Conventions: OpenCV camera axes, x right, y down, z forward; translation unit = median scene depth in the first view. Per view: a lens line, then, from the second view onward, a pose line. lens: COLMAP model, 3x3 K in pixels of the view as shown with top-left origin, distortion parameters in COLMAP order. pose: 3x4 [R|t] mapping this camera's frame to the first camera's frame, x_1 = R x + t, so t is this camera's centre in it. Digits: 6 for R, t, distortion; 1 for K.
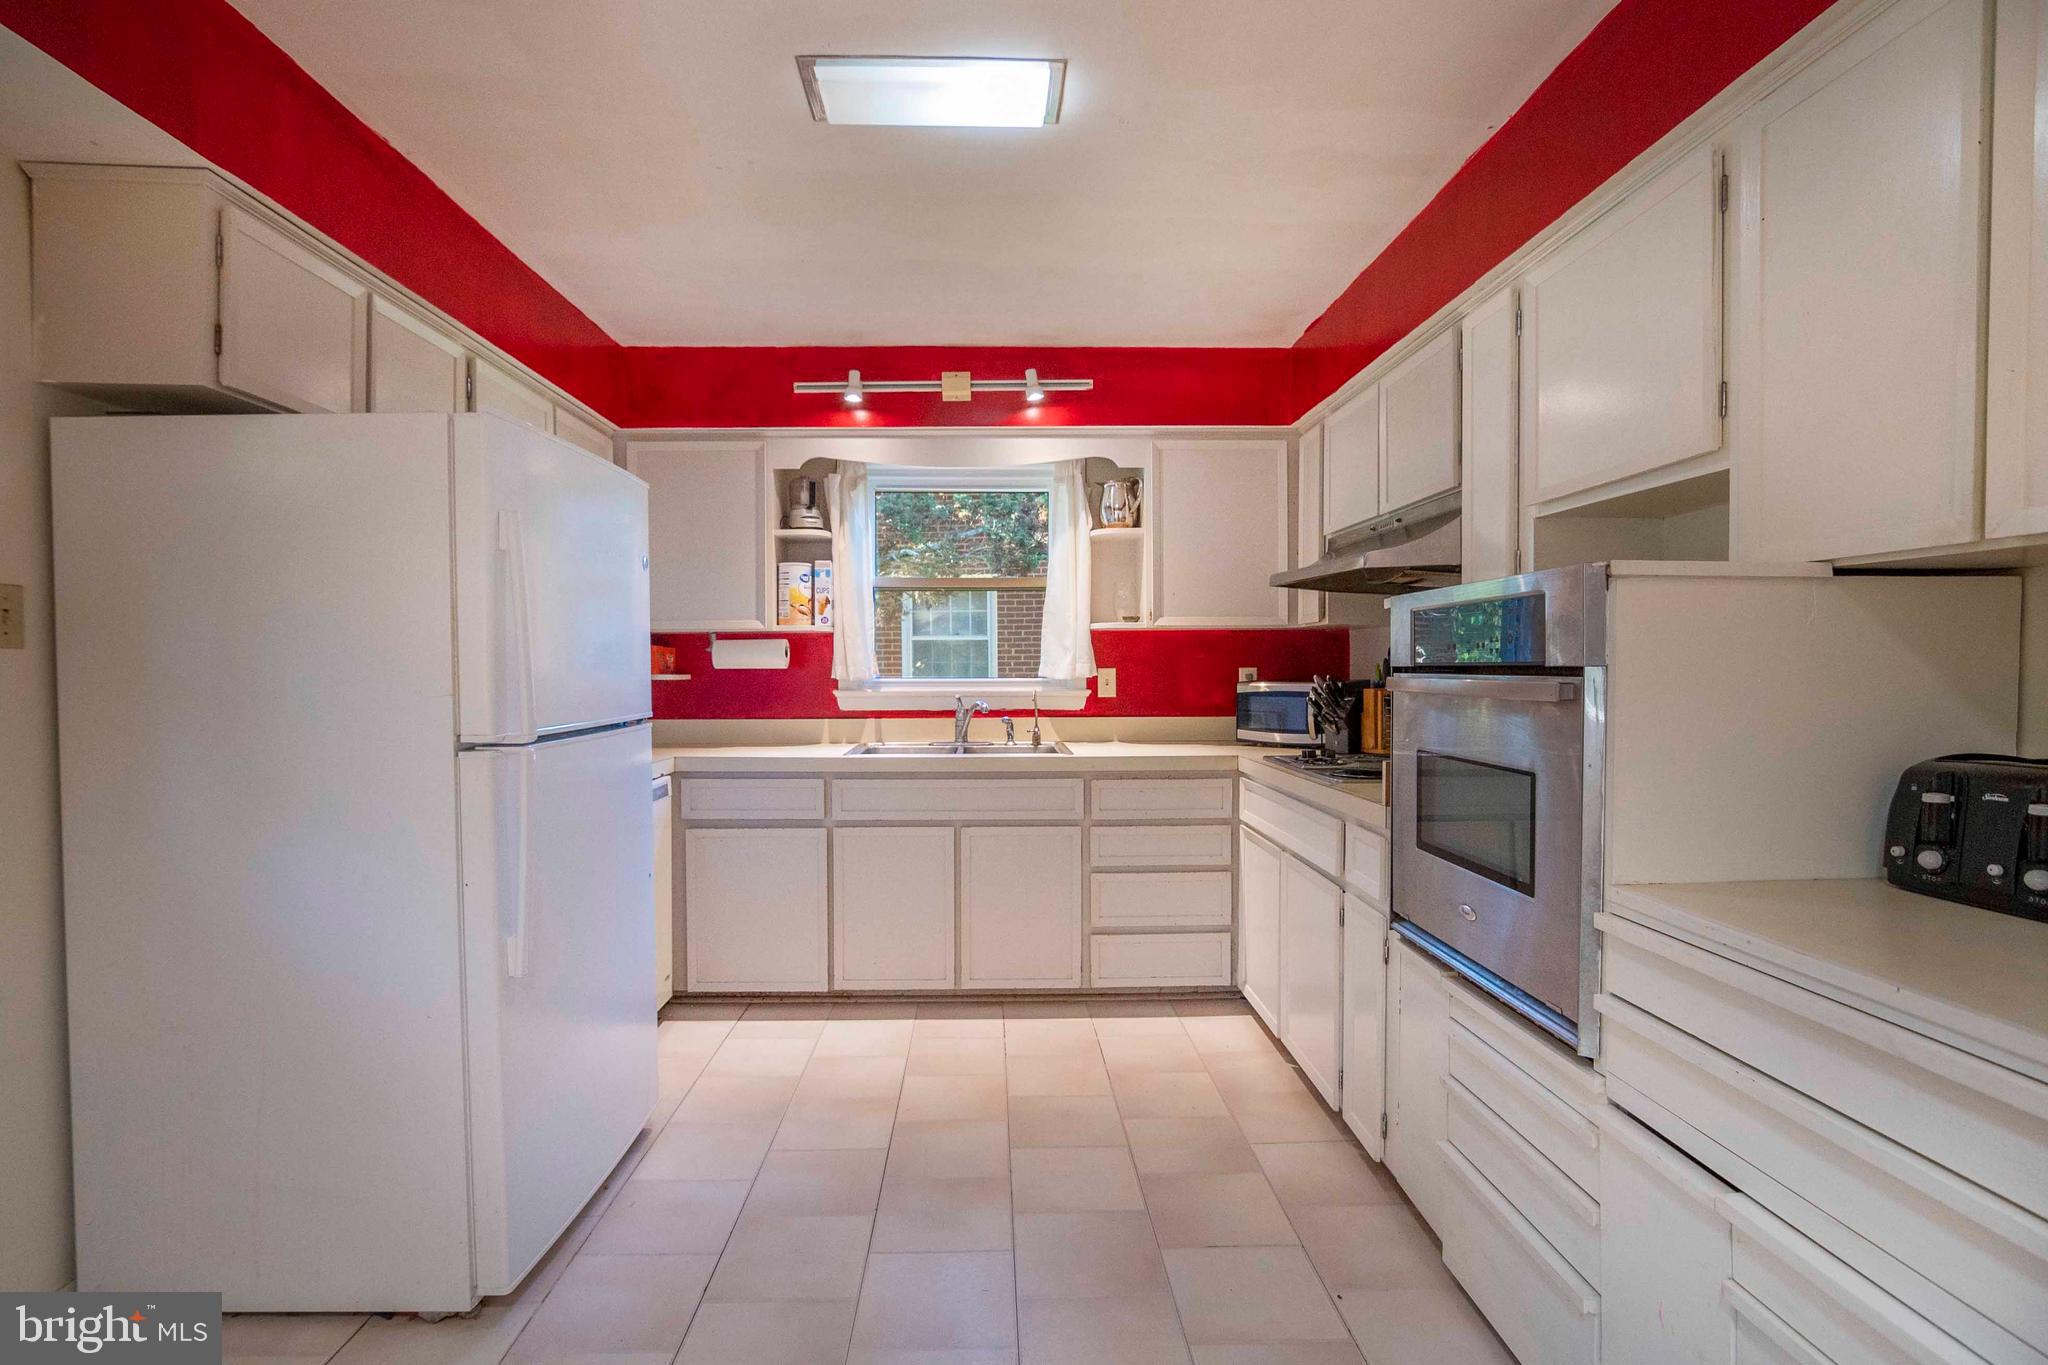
lens RADIAL K [[1017.6, 0, 1015.0], [0, 1017.6, 683.2], [0, 0, 1]] dist [-0.024378, 0.006393]
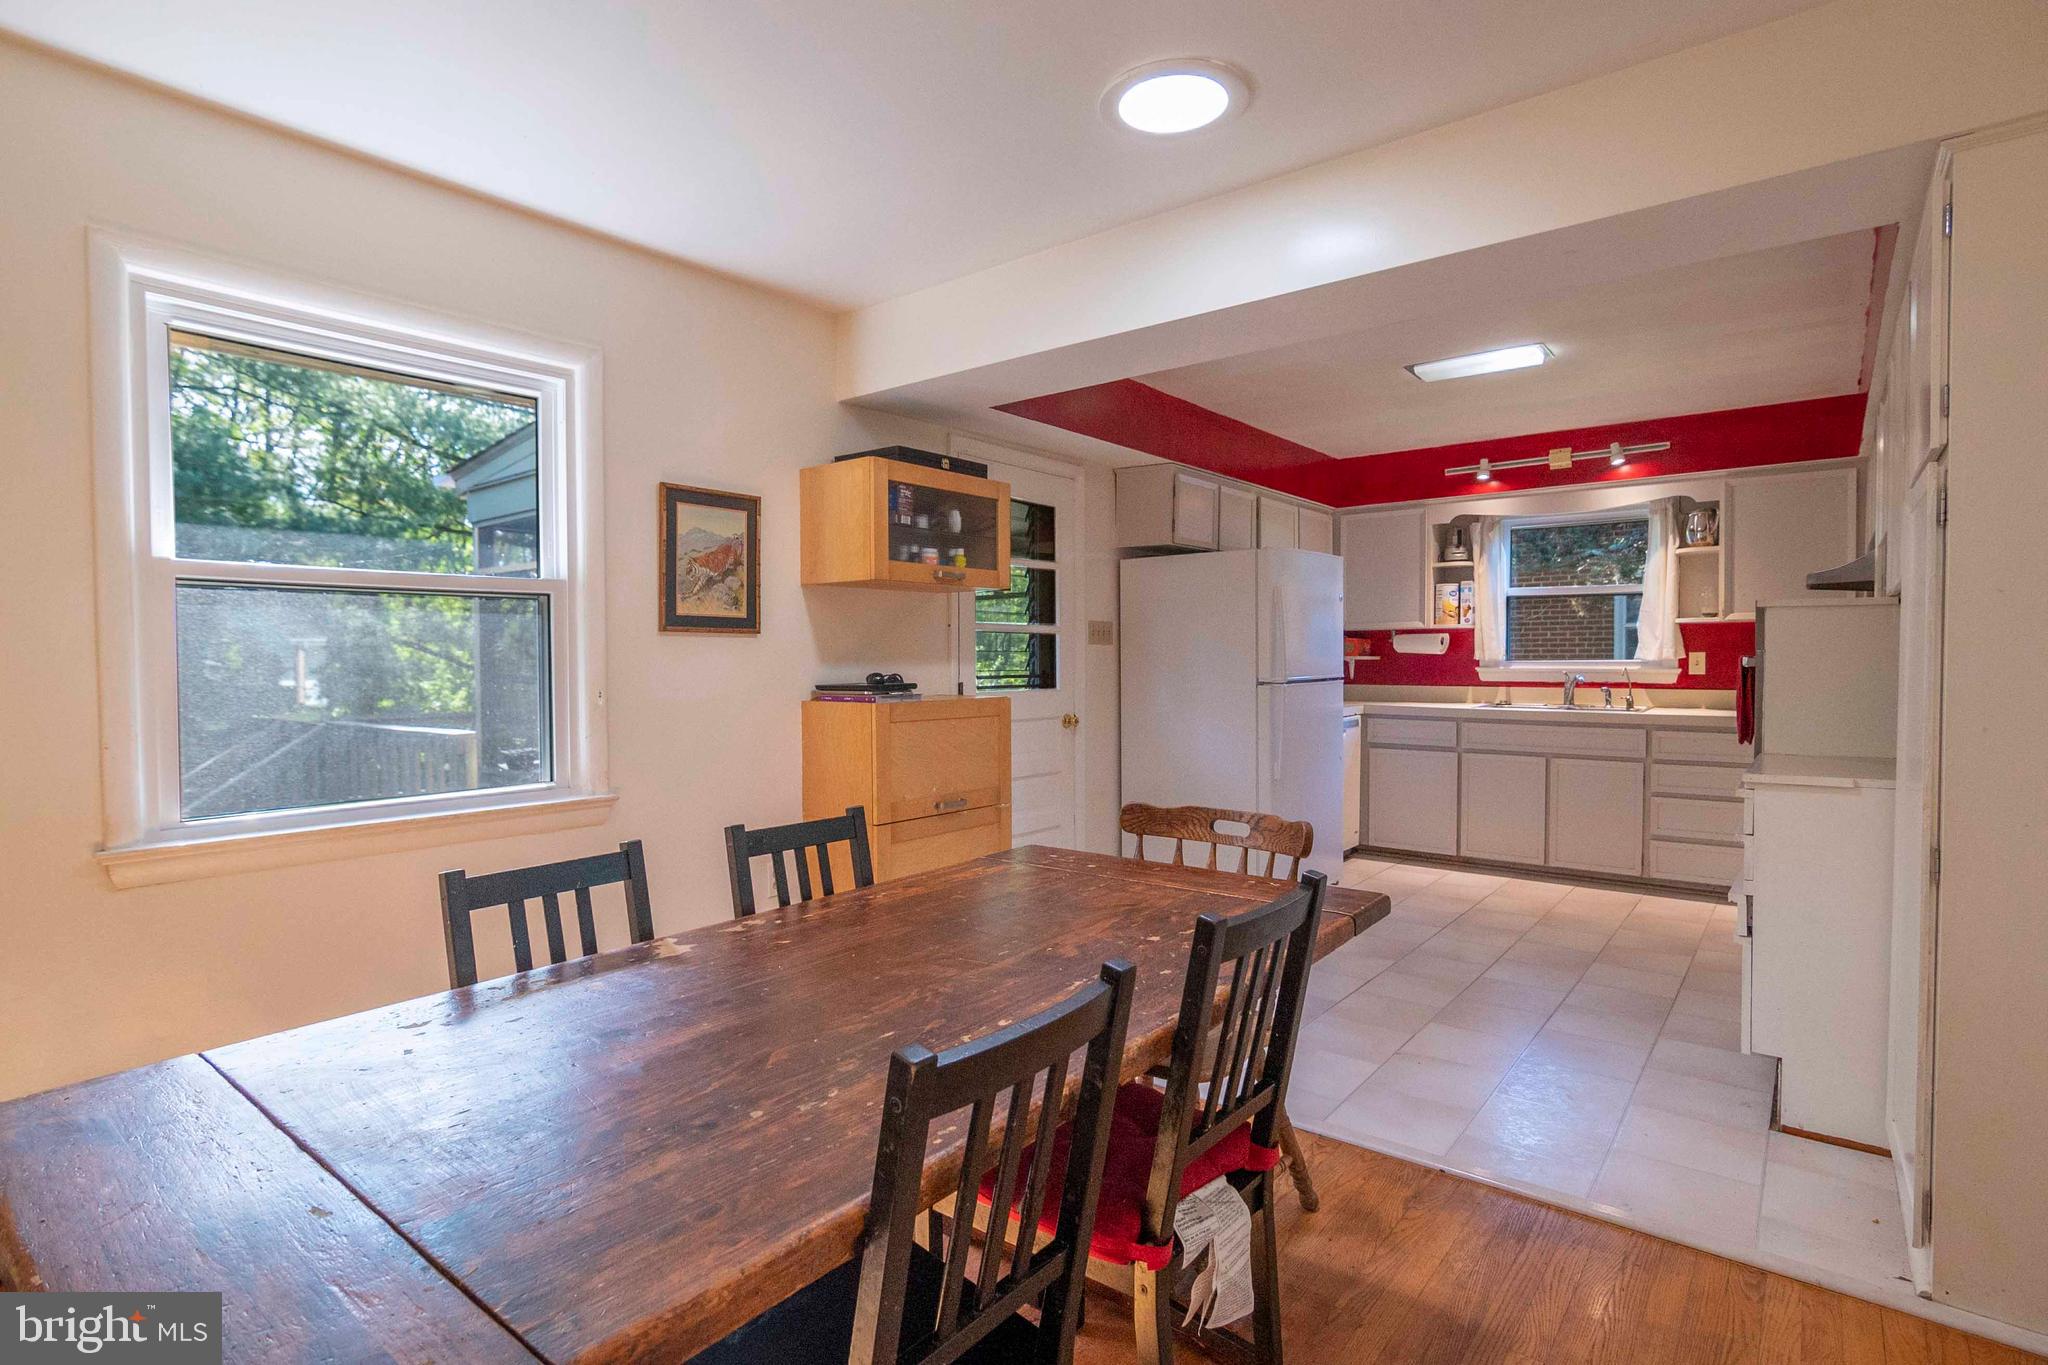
lens RADIAL K [[1017.6, 0, 1015.0], [0, 1017.6, 683.2], [0, 0, 1]] dist [-0.024378, 0.006393]
pose [[0.761616, 0.017919, -0.647780, 0.282880], [-0.009461, 0.999819, 0.016533, 0.012767], [0.647959, -0.006463, 0.761648, -0.594562]]
